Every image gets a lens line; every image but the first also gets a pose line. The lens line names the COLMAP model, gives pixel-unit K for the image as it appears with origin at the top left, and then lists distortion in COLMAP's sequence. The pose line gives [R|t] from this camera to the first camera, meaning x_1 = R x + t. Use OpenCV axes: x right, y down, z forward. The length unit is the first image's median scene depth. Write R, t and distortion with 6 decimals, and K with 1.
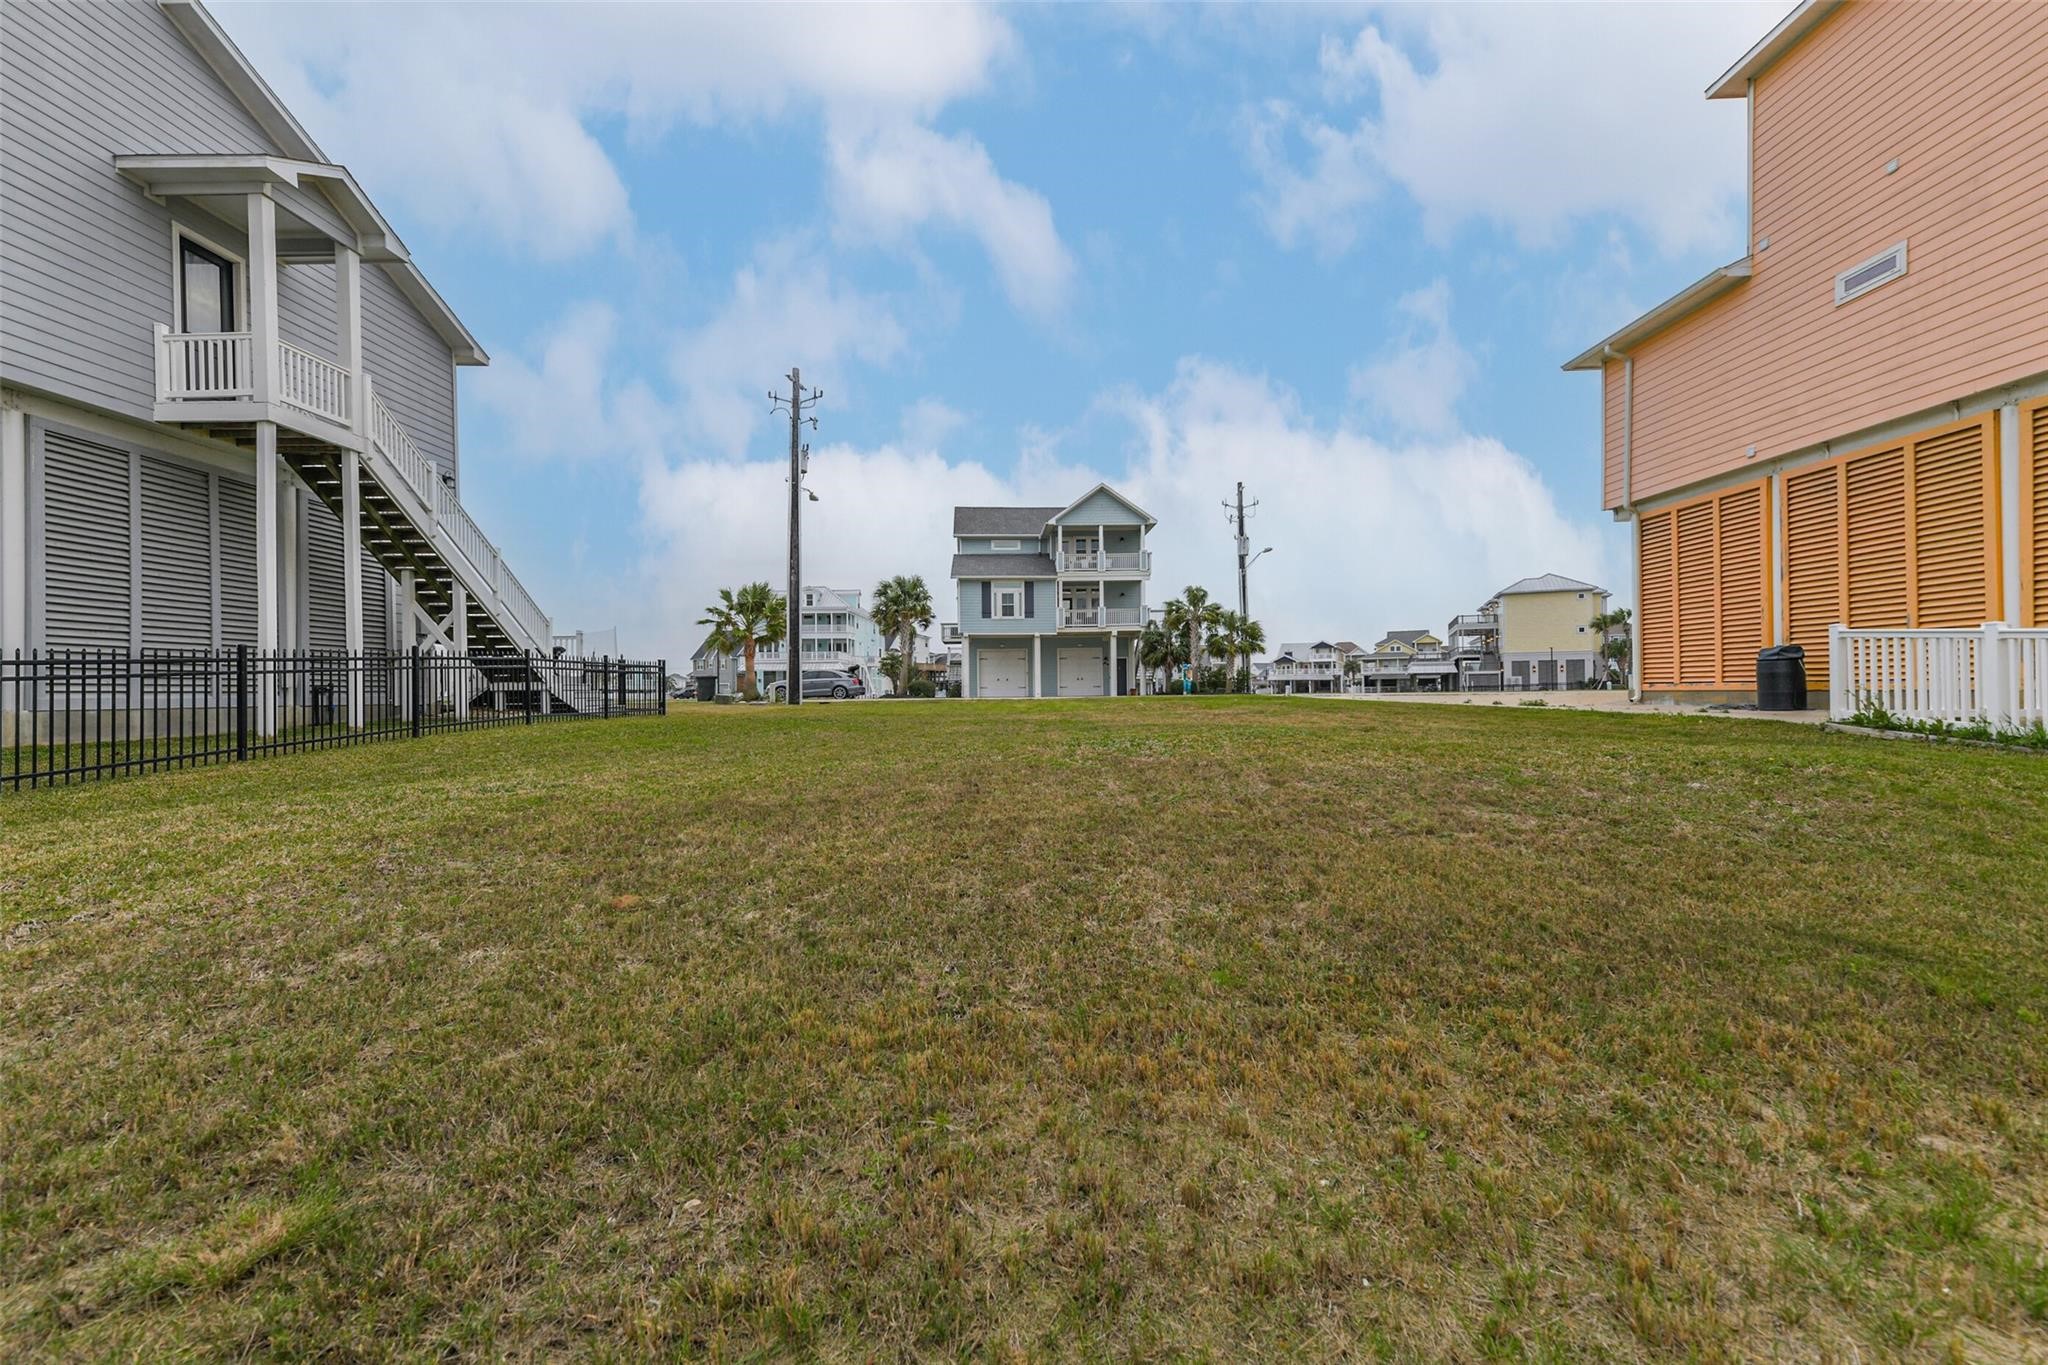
lens RADIAL K [[853.7, 0, 1024.0], [0, 853.7, 682.5], [0, 0, 1]] dist [0.049081, -0.014245]
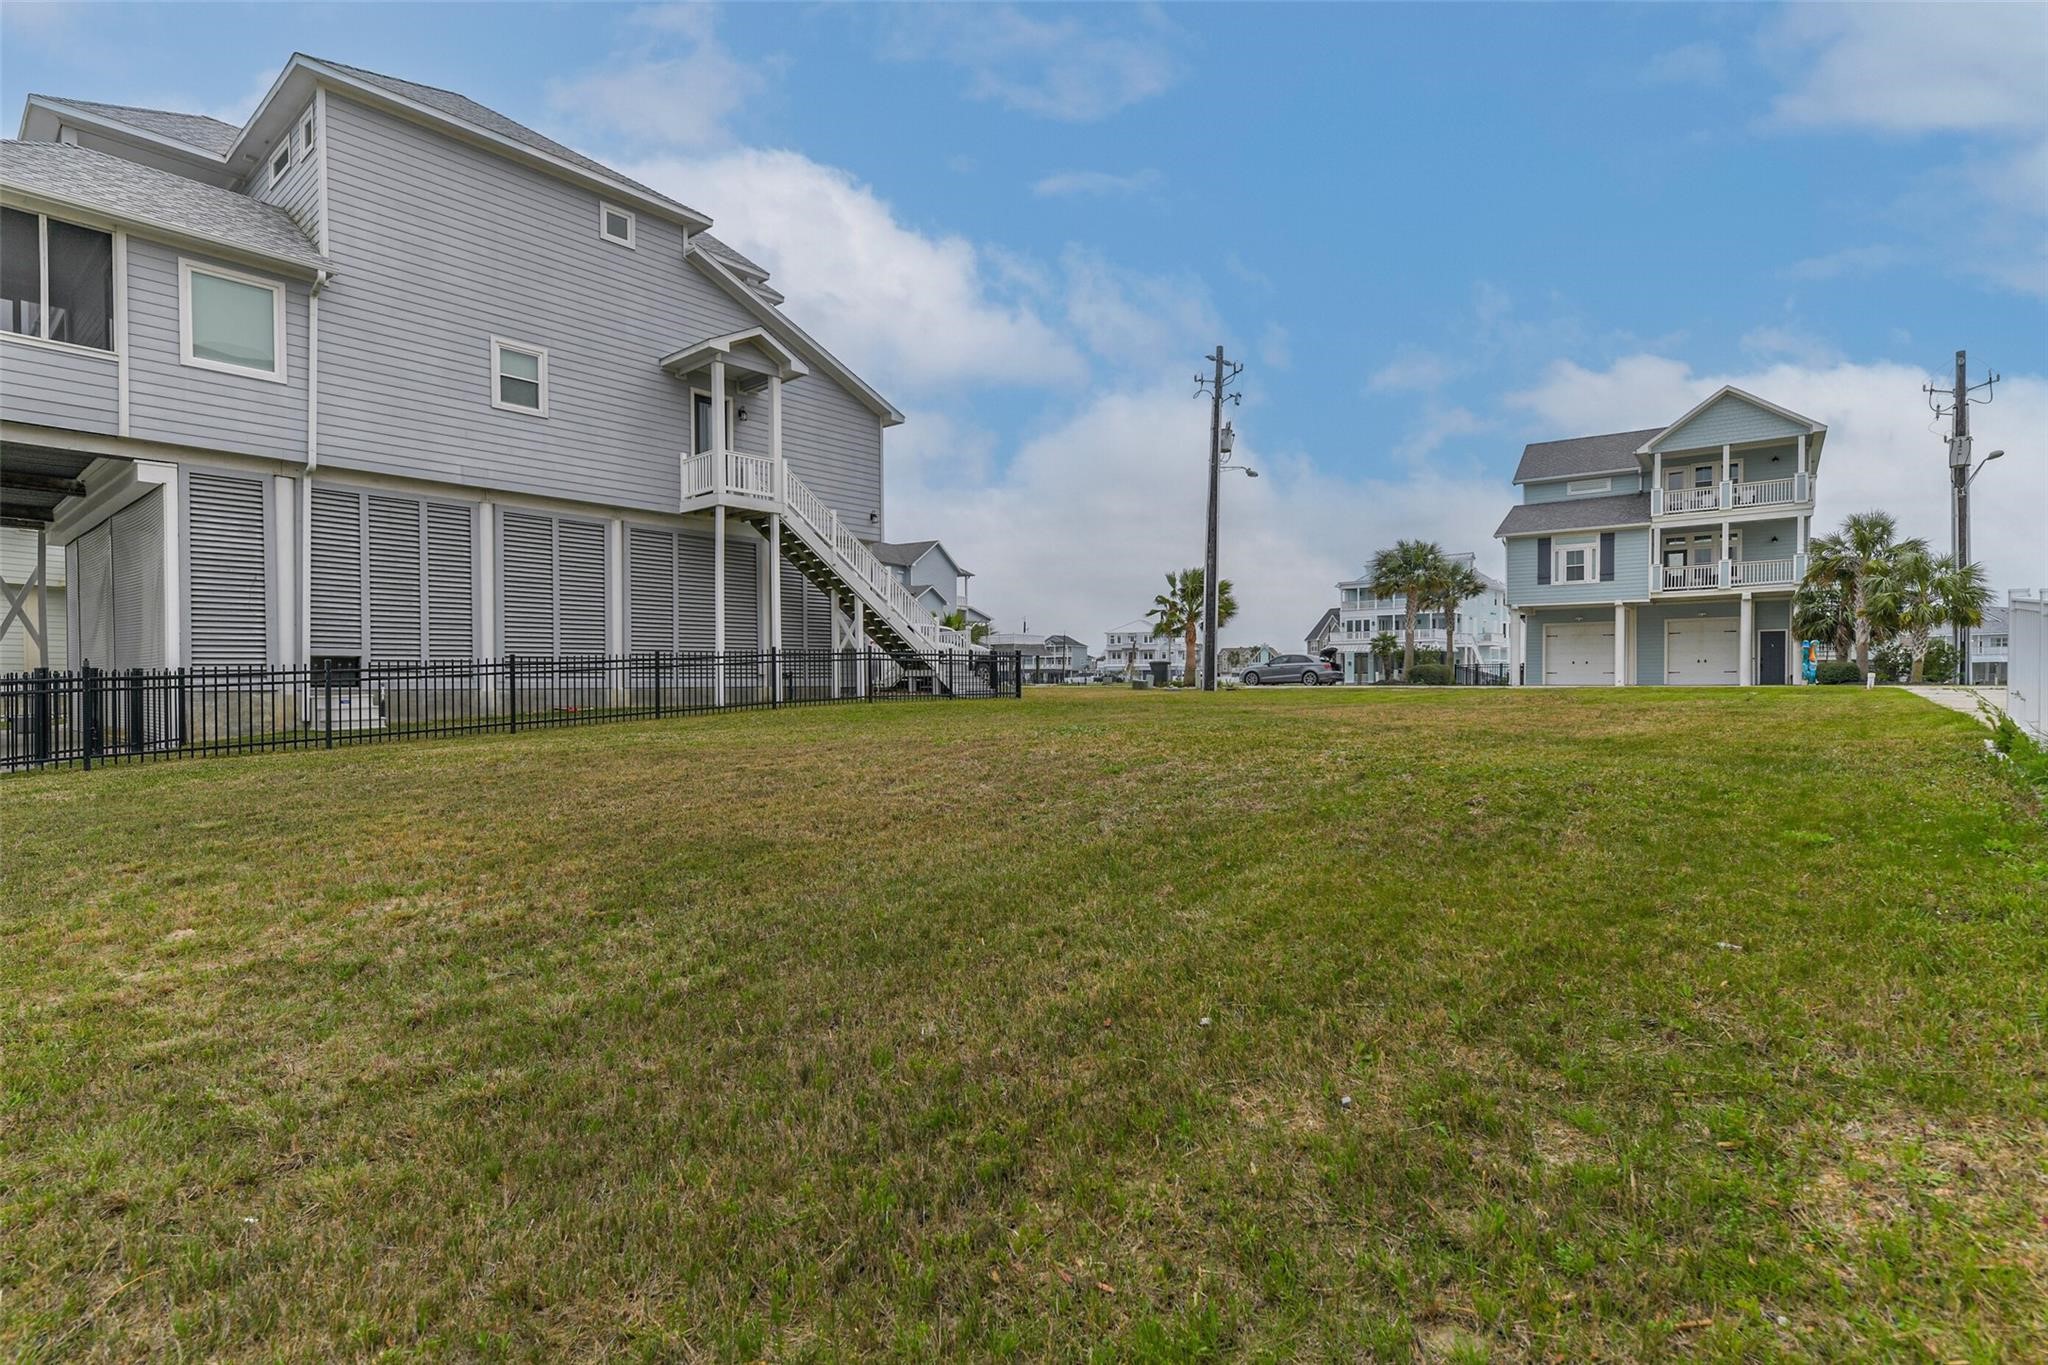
lens RADIAL K [[978.3, 0, 1024.0], [0, 978.3, 682.5], [0, 0, 1]] dist [0.002778, 0.000048]
pose [[0.776959, 0.007102, -0.629511, 0.398507], [0.004050, 0.999859, 0.016278, -0.004466], [0.629538, -0.015197, 0.776821, -0.009755]]
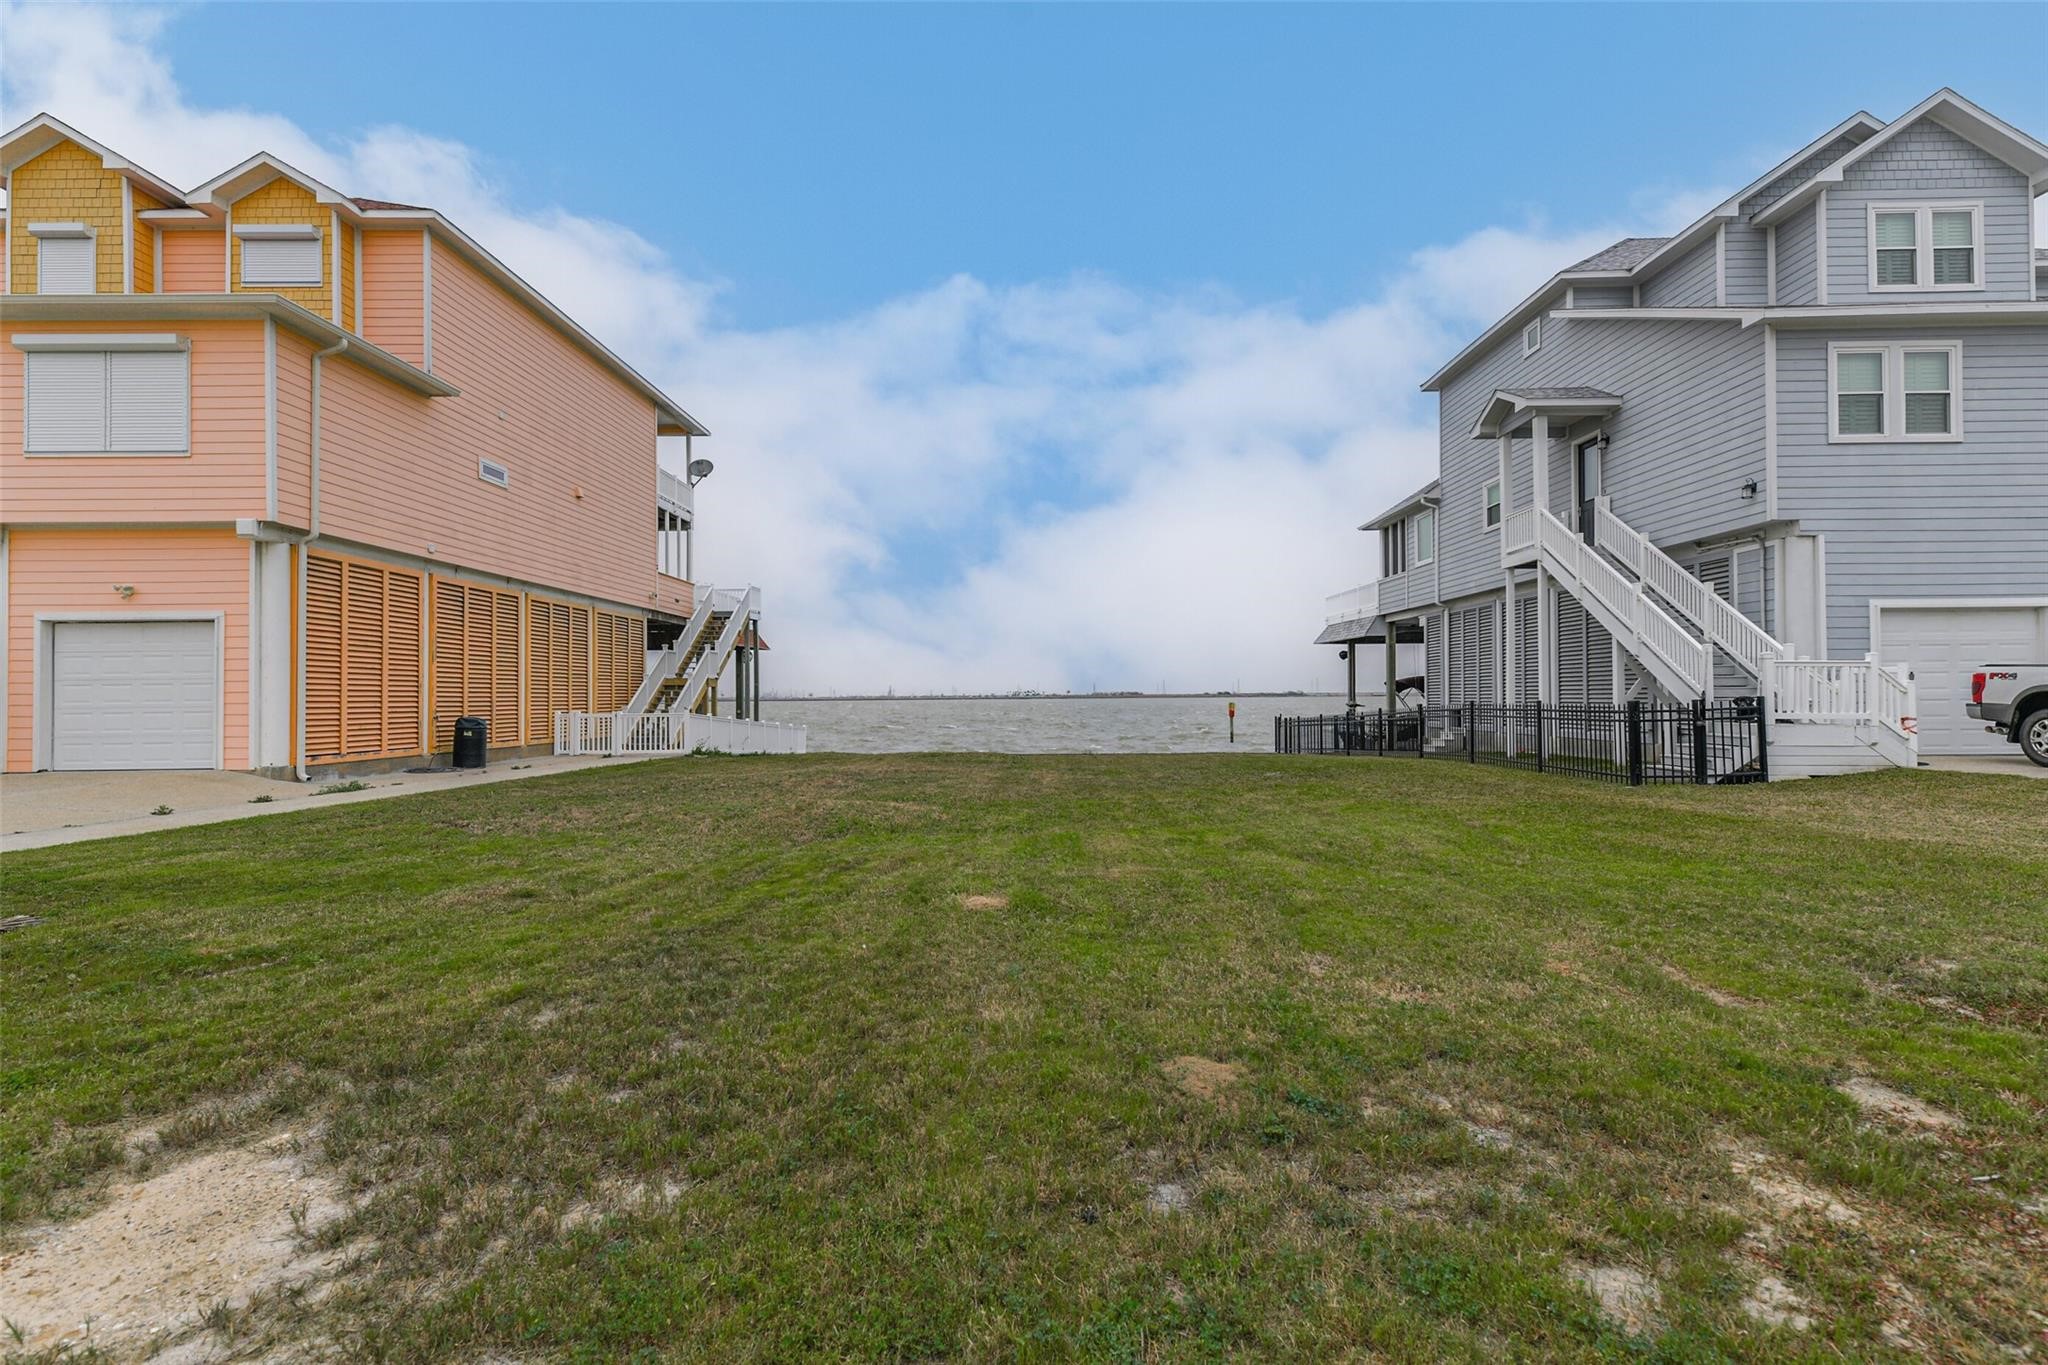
lens RADIAL K [[935.2, 0, 1024.0], [0, 935.2, 682.5], [0, 0, 1]] dist [0.032518, -0.000367]
pose [[-0.999823, 0.016244, -0.009501, 0.046620], [0.016449, 0.999625, -0.021877, -0.034611], [0.009142, -0.022029, -0.999716, 1.703358]]
